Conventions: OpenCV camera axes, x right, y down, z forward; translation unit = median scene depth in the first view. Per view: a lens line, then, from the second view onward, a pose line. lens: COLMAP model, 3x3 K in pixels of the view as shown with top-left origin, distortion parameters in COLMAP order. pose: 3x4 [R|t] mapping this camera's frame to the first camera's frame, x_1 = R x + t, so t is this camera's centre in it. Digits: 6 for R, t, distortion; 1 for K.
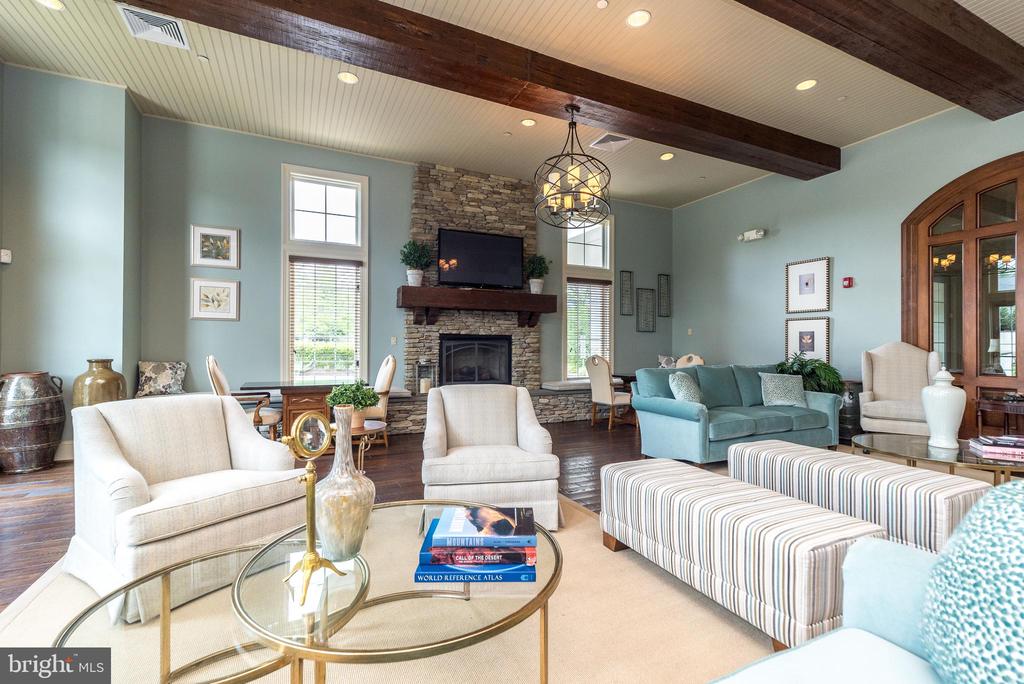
lens RADIAL K [[449.1, 0, 512.8], [0, 449.1, 344.8], [0, 0, 1]] dist [0.008034, -0.000364]
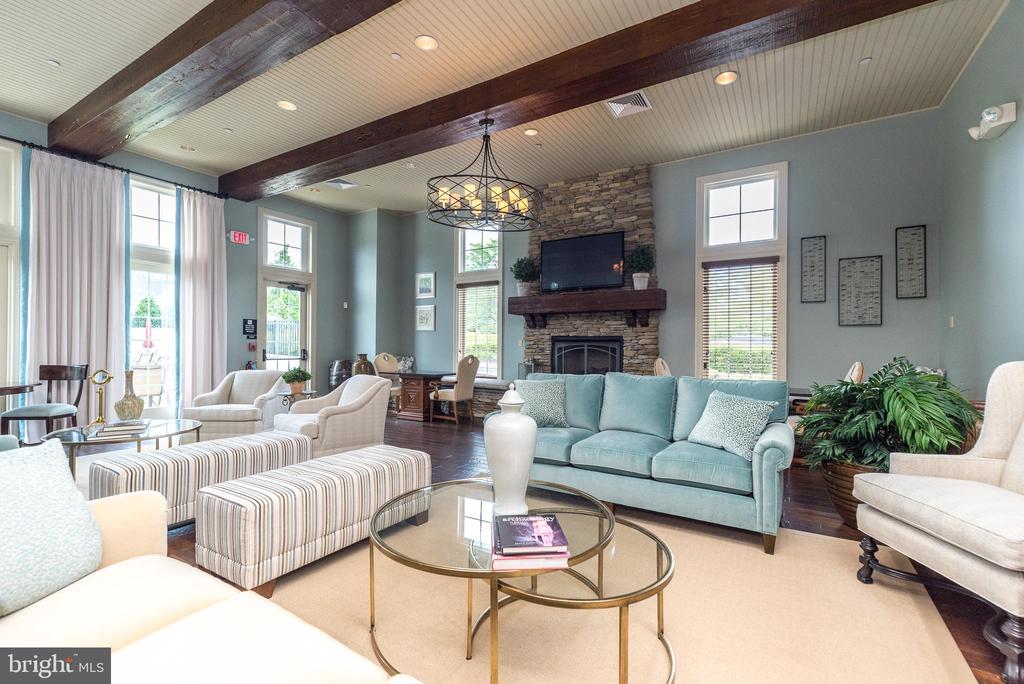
lens RADIAL K [[449.1, 0, 516.6], [0, 449.1, 342.4], [0, 0, 1]] dist [0.008034, -0.000364]
pose [[0.549066, -0.008288, -0.835738, 0.674236], [-0.003305, 0.999921, -0.012088, 0.003413], [0.835773, 0.009399, 0.548995, 0.311703]]
